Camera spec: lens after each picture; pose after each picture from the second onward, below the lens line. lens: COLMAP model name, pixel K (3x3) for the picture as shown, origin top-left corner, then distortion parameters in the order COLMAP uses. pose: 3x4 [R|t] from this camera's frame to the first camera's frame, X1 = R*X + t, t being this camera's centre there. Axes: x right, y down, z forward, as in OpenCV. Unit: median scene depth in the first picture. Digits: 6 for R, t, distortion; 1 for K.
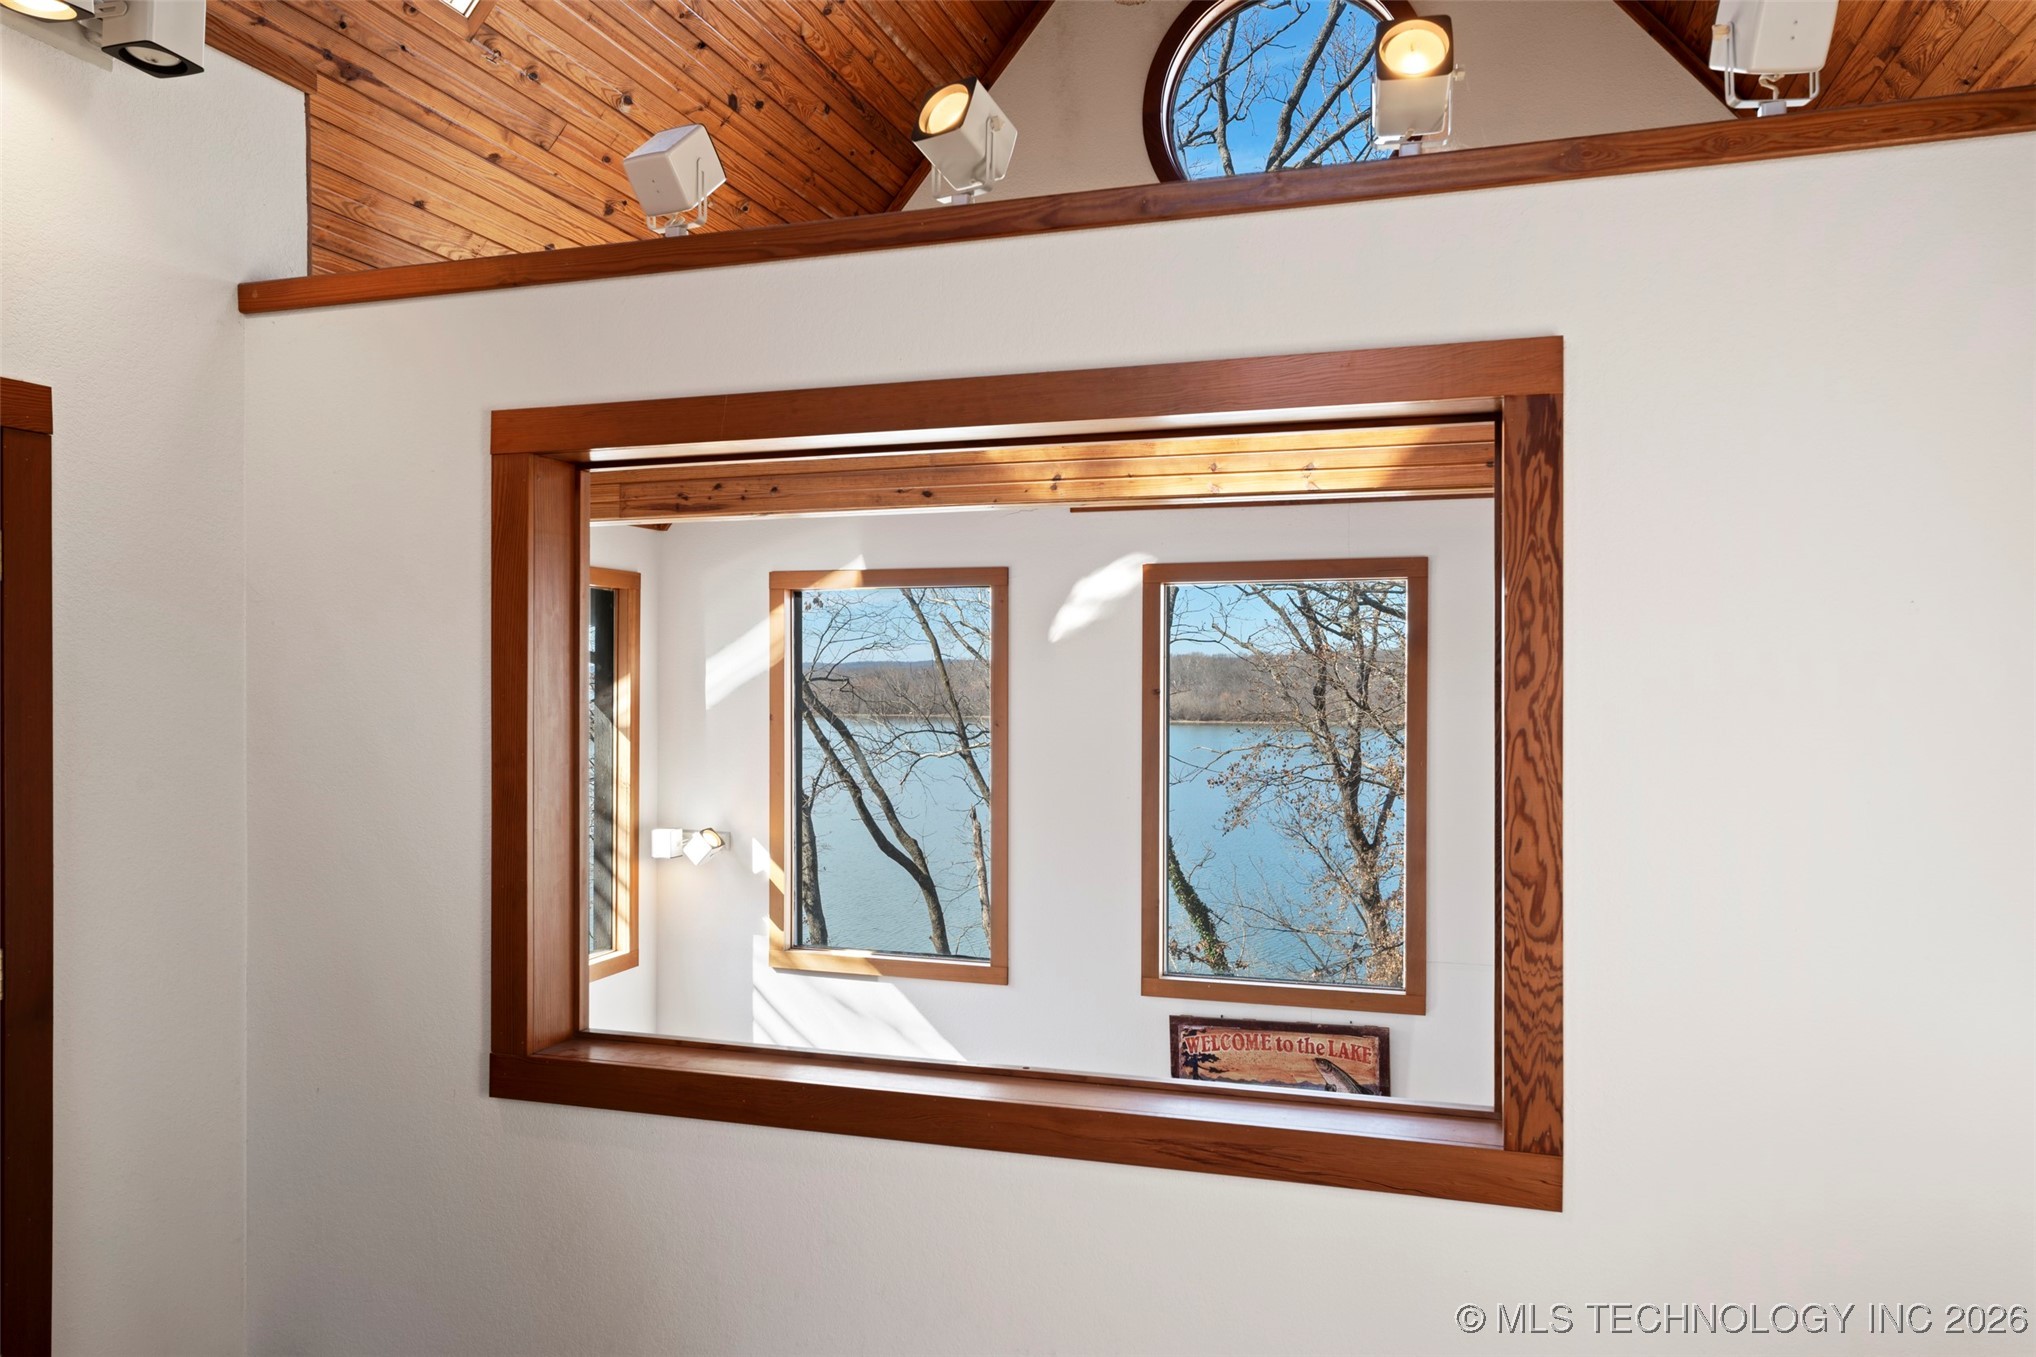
lens RADIAL K [[1392.3, 0, 1022.7], [0, 1392.3, 670.8], [0, 0, 1]] dist [-0.002641, -0.000224]
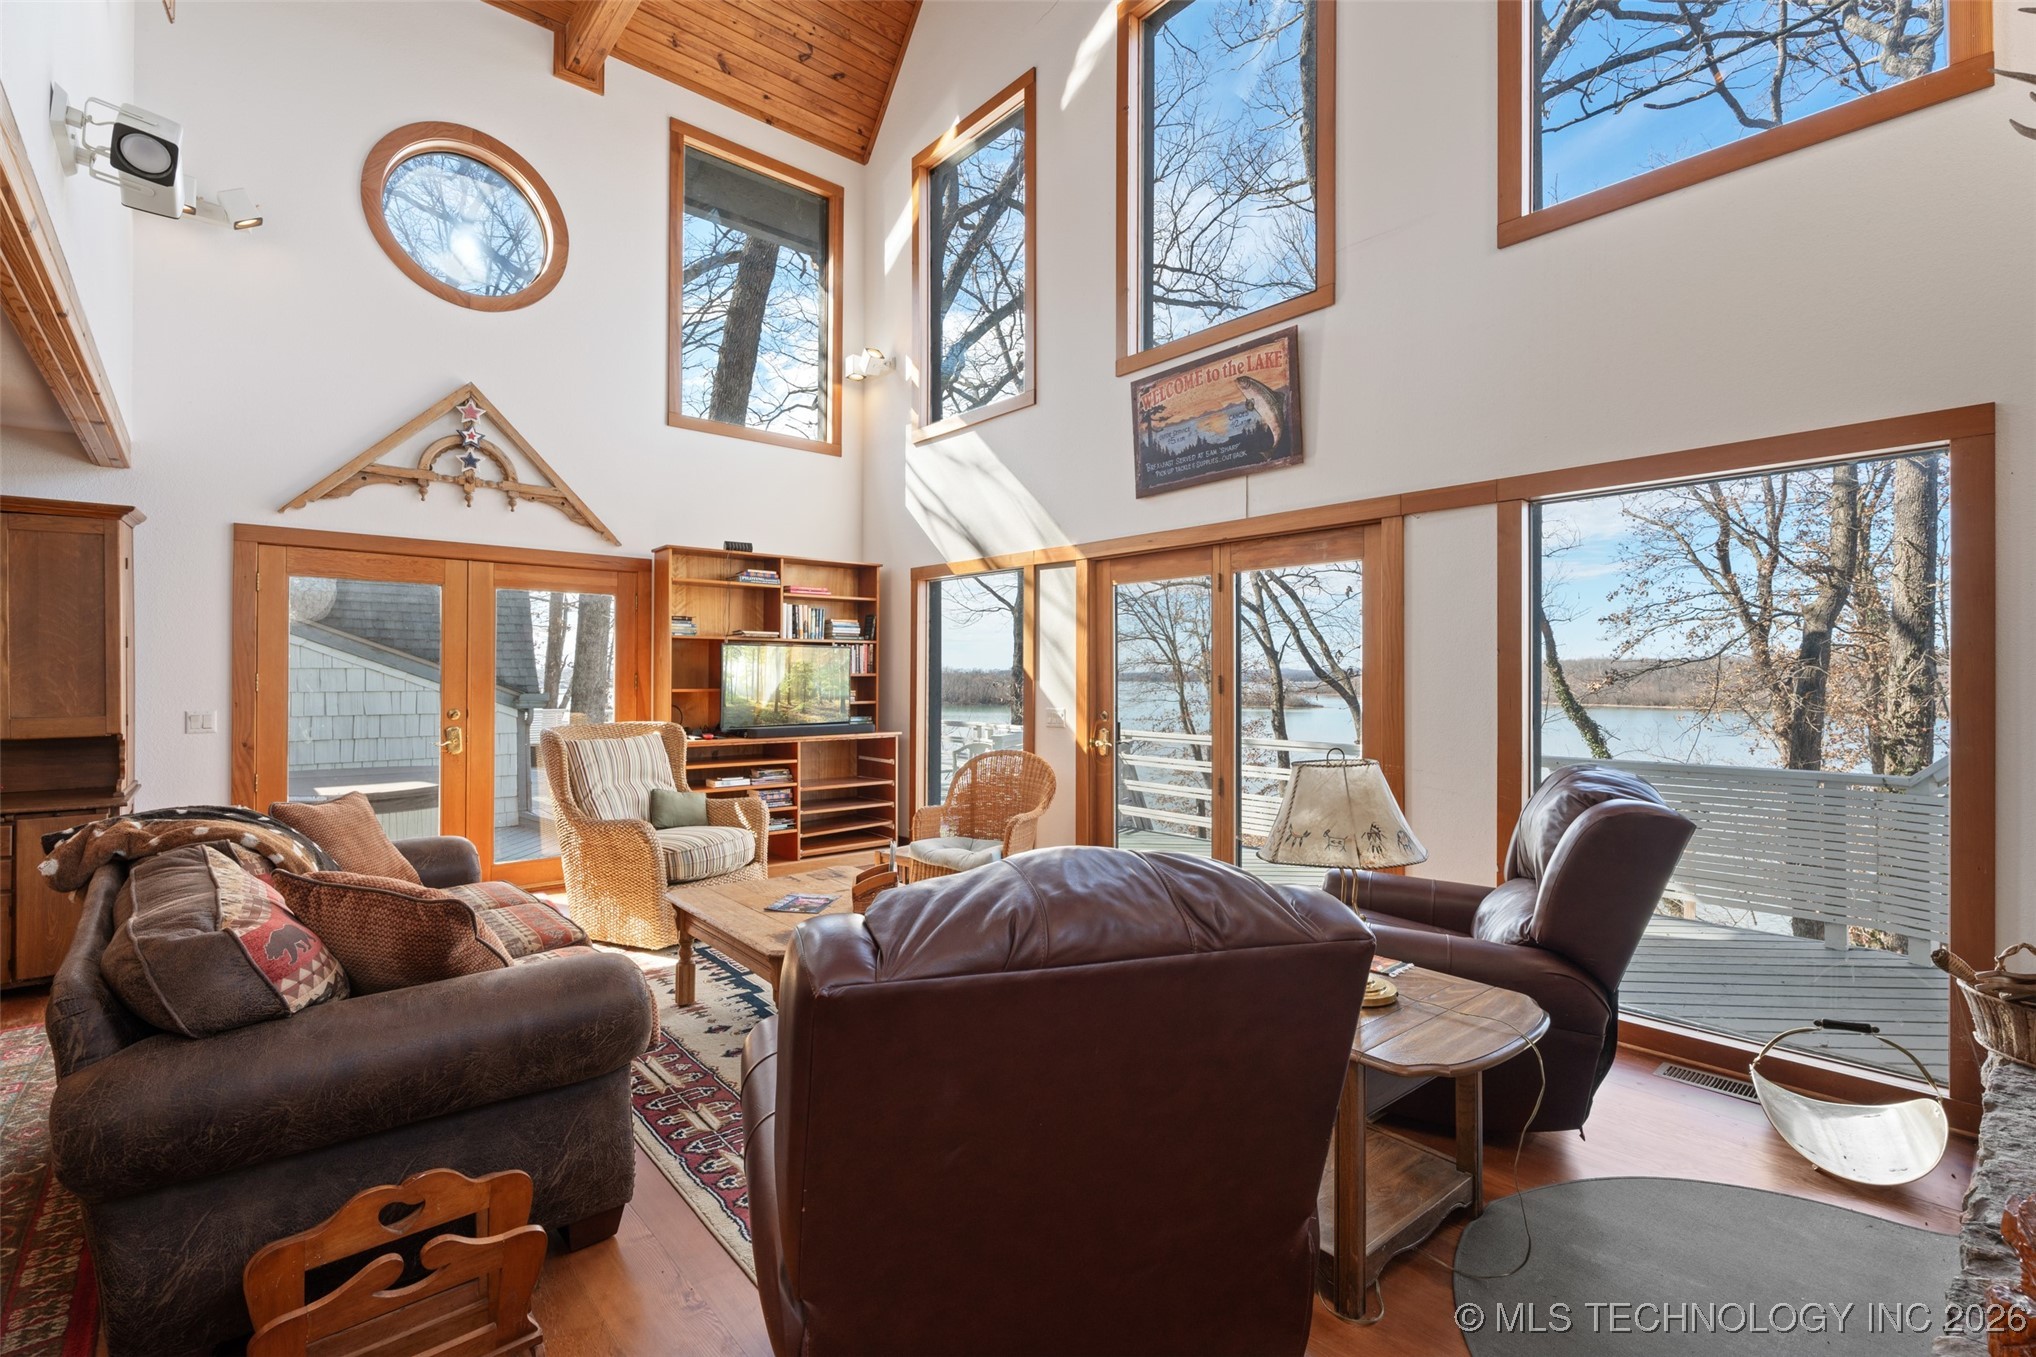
lens RADIAL K [[904.4, 0, 1016.8], [0, 904.4, 679.2], [0, 0, 1]] dist [-0.004388, -0.000766]
pose [[0.857142, 0.003856, -0.515065, 0.375890], [0.000389, 0.999967, 0.008133, 0.447379], [0.515080, -0.007172, 0.857112, 0.293092]]
